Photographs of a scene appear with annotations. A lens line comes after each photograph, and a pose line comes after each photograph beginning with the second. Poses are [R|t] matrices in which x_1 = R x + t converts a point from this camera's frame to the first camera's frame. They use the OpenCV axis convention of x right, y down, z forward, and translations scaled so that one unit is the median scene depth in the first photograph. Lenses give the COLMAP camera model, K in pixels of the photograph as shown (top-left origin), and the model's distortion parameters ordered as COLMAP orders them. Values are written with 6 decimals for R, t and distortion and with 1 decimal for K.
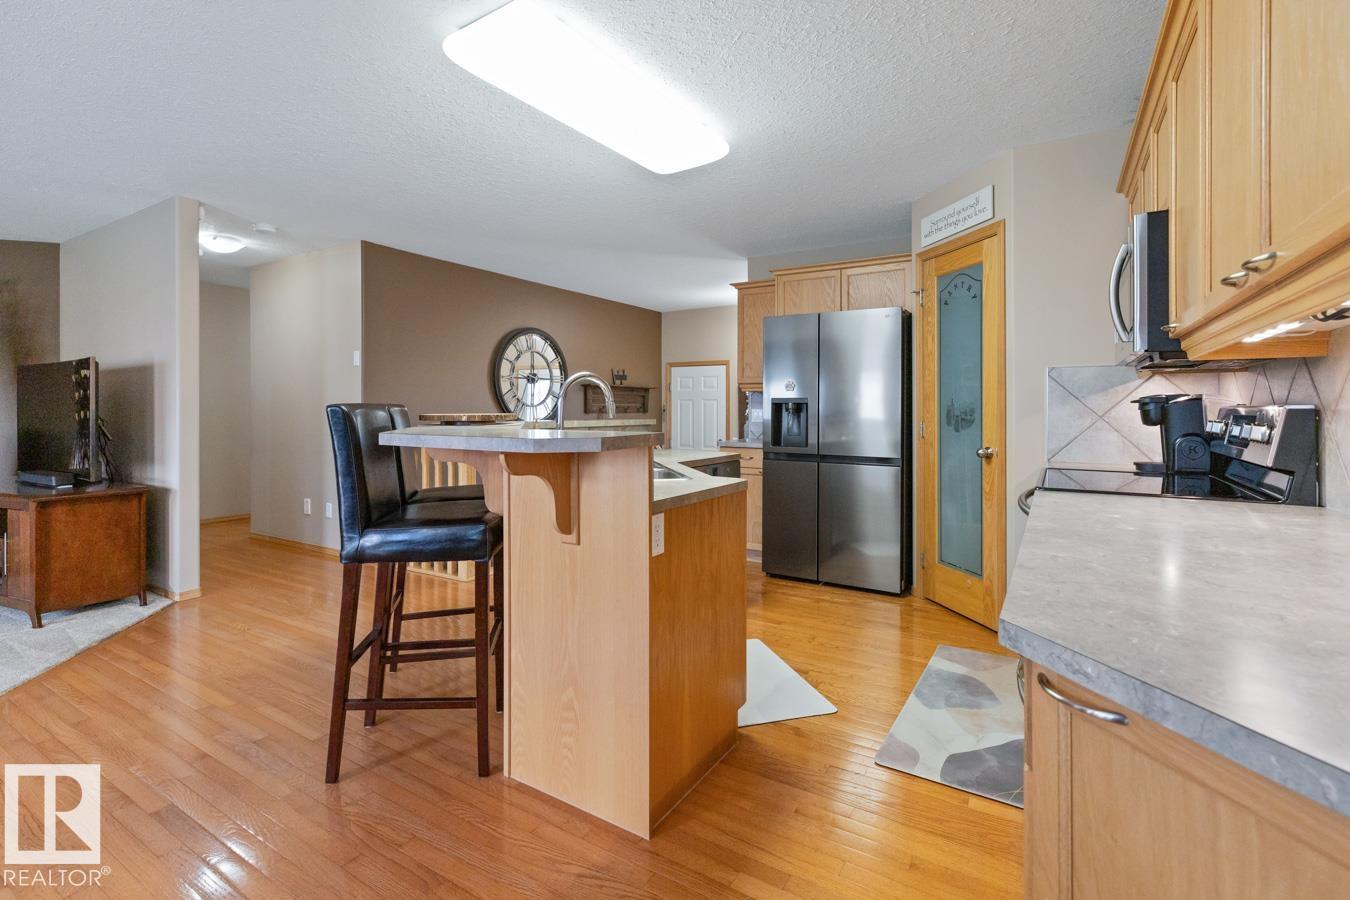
lens RADIAL K [[626.5, 0, 674.9], [0, 626.5, 400.2], [0, 0, 1]] dist [0.004891, -0.000683]
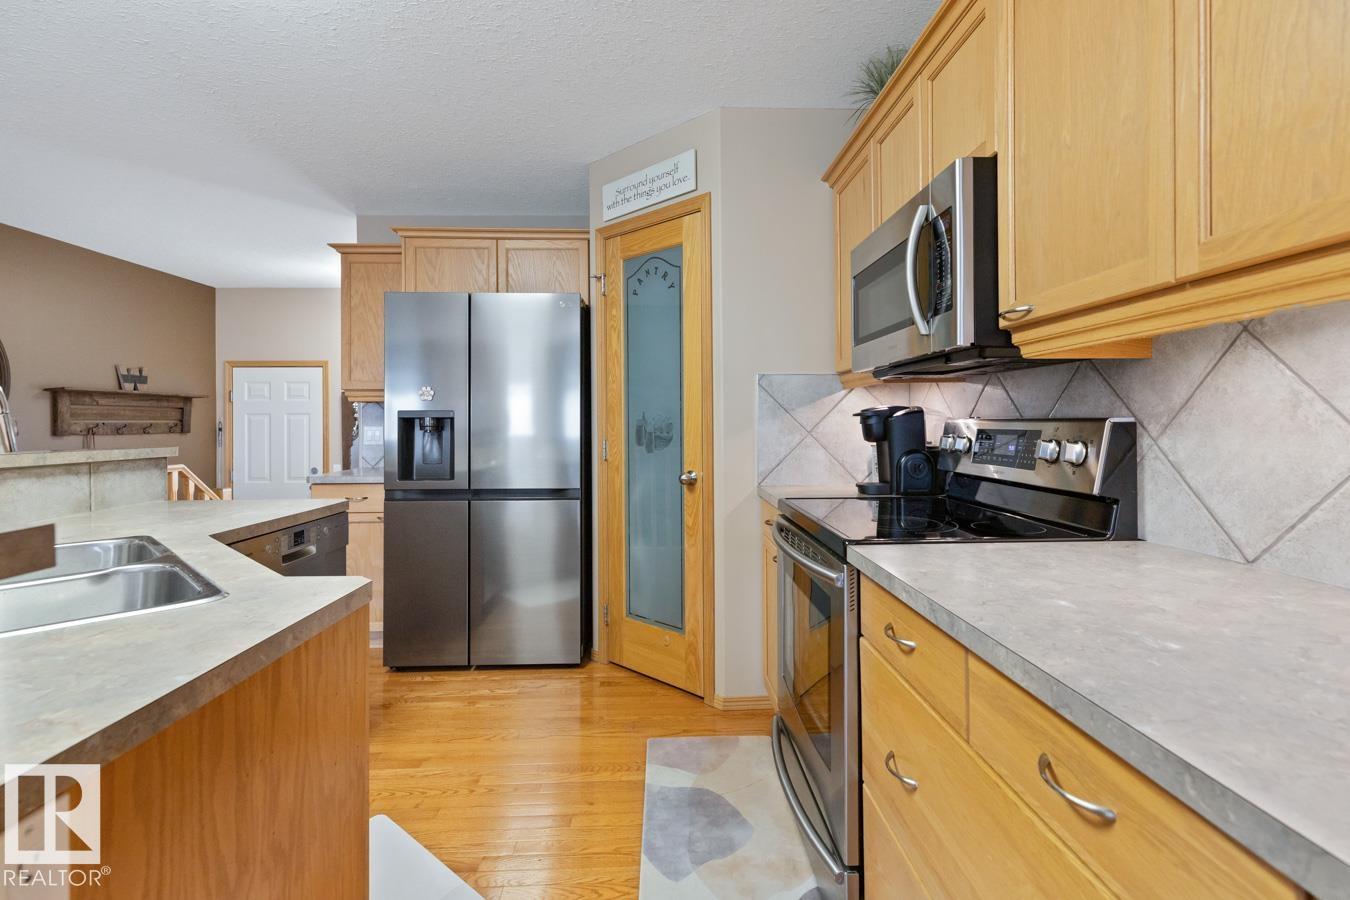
lens RADIAL K [[626.5, 0, 681.7], [0, 626.5, 419.1], [0, 0, 1]] dist [0.004891, -0.000683]
pose [[0.826075, -0.003096, 0.563552, 0.028951], [0.000023, 0.999985, 0.005461, 0.002612], [-0.563560, -0.004498, 0.826063, 0.309674]]
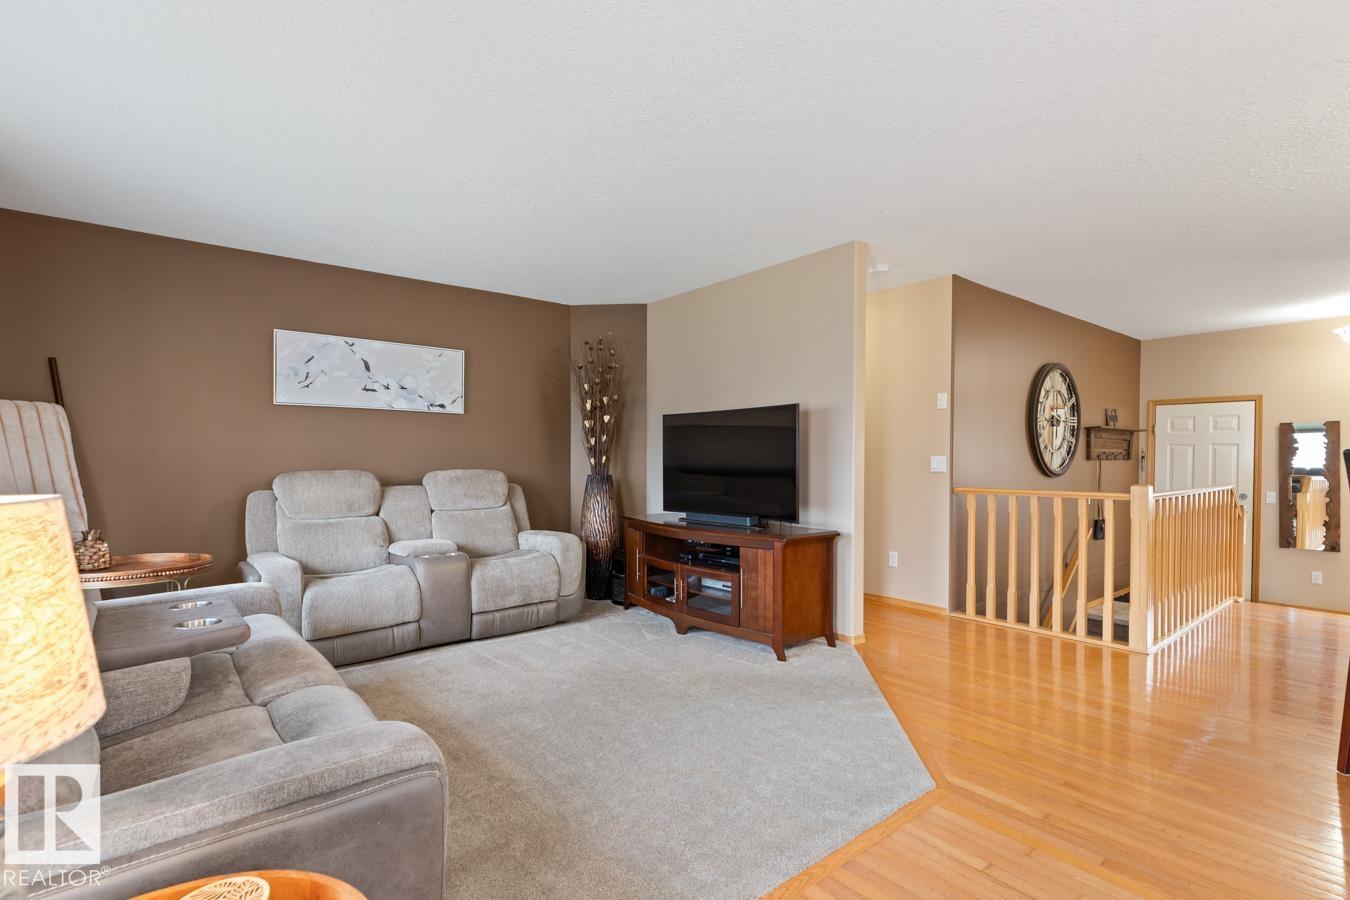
lens RADIAL K [[626.5, 0, 666.2], [0, 626.5, 458.7], [0, 0, 1]] dist [0.004891, -0.000683]
pose [[0.941362, 0.006264, -0.337339, -0.763607], [0.001046, 0.999769, 0.021485, -0.000535], [0.337396, -0.020578, 0.941138, -0.043685]]
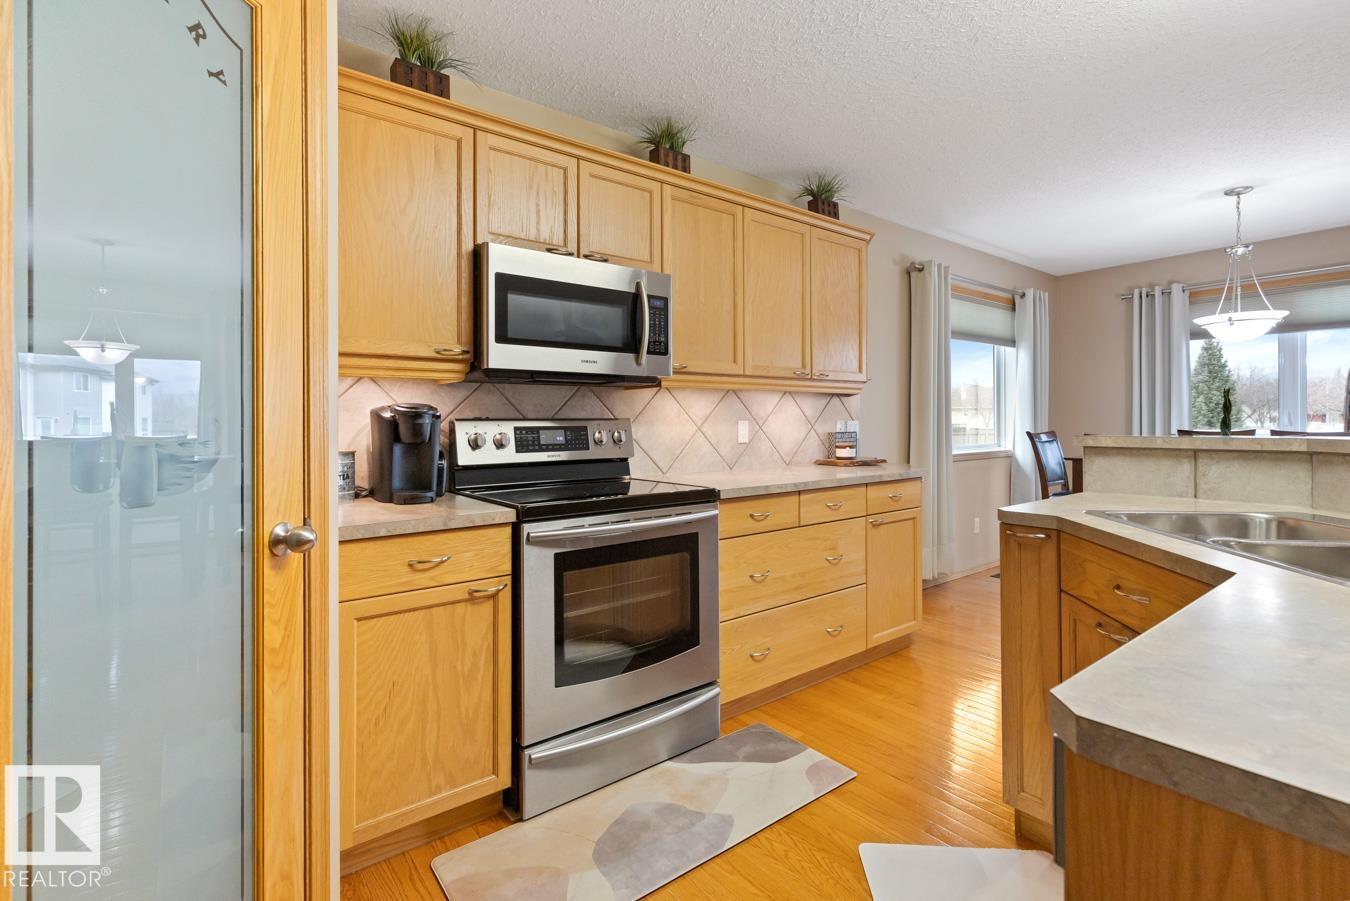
lens RADIAL K [[626.5, 0, 670.5], [0, 626.5, 421.5], [0, 0, 1]] dist [0.004891, -0.000683]
pose [[-0.935867, 0.008022, 0.352262, 0.139795], [0.003609, 0.999907, -0.013182, 0.017910], [-0.352334, -0.011065, -0.935809, 1.179848]]
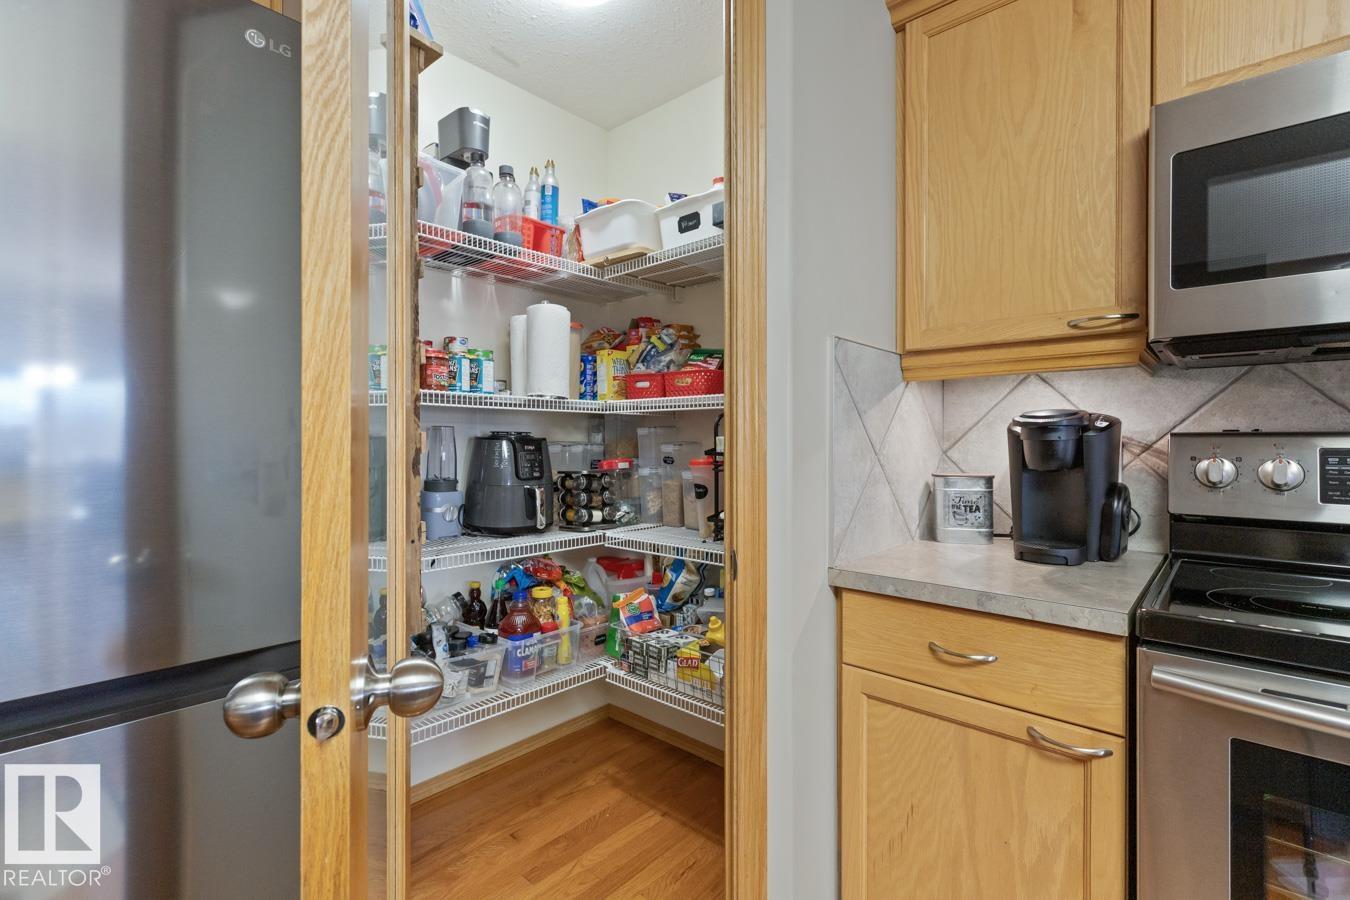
lens RADIAL K [[626.5, 0, 670.2], [0, 626.5, 438.4], [0, 0, 1]] dist [0.004891, -0.000683]
pose [[0.185145, 0.004343, 0.982702, 0.148251], [-0.012878, 0.999915, -0.001993, 0.013514], [-0.982627, -0.012286, 0.185185, 0.883664]]
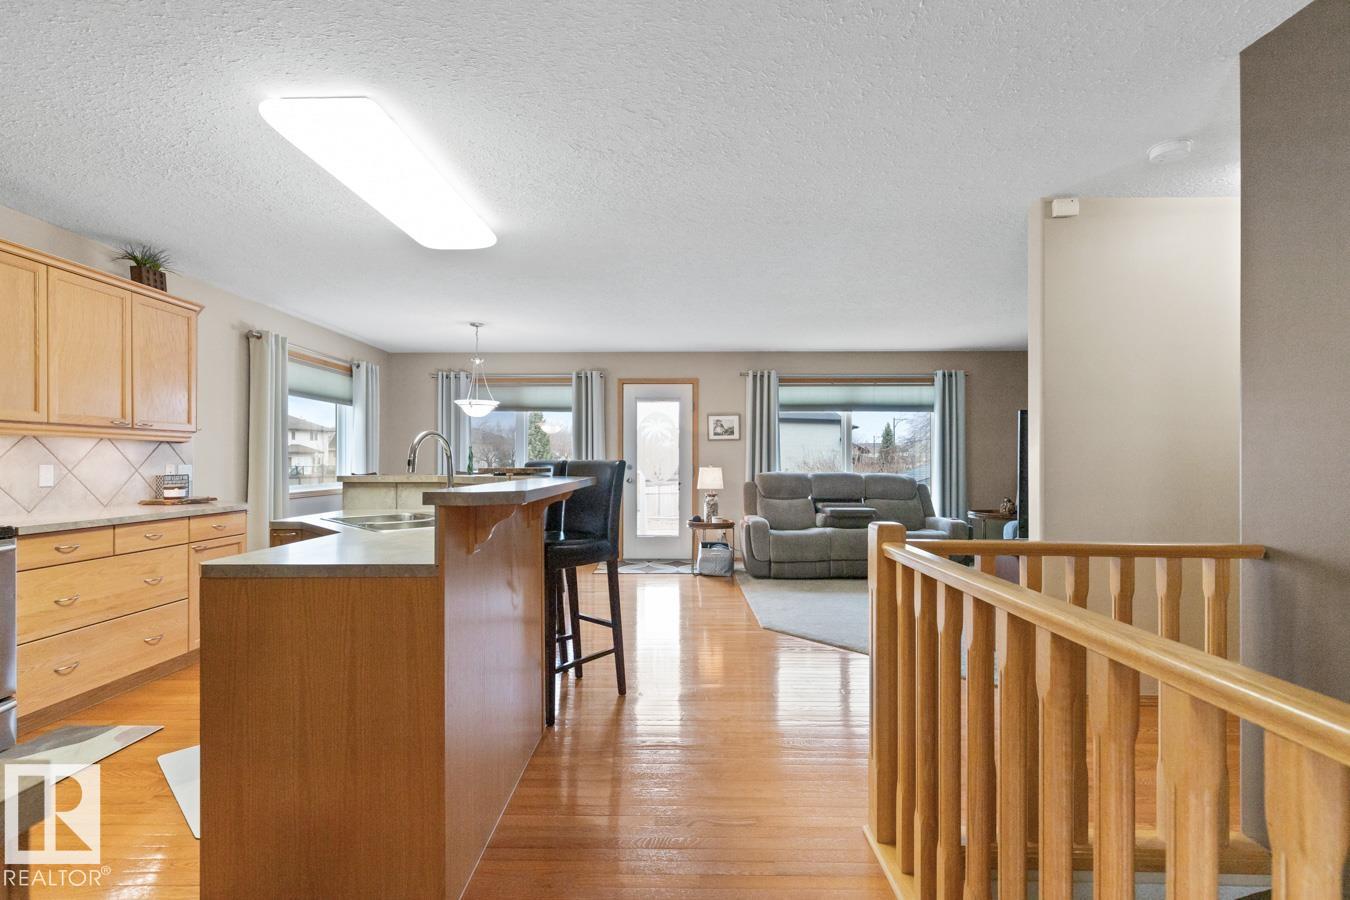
lens RADIAL K [[626.5, 0, 677.8], [0, 626.5, 464.6], [0, 0, 1]] dist [0.004891, -0.000683]
pose [[-0.854637, 0.002850, -0.519218, 0.044413], [0.007310, 0.999952, -0.006543, 0.018121], [0.519175, -0.009388, -0.854617, 1.580657]]
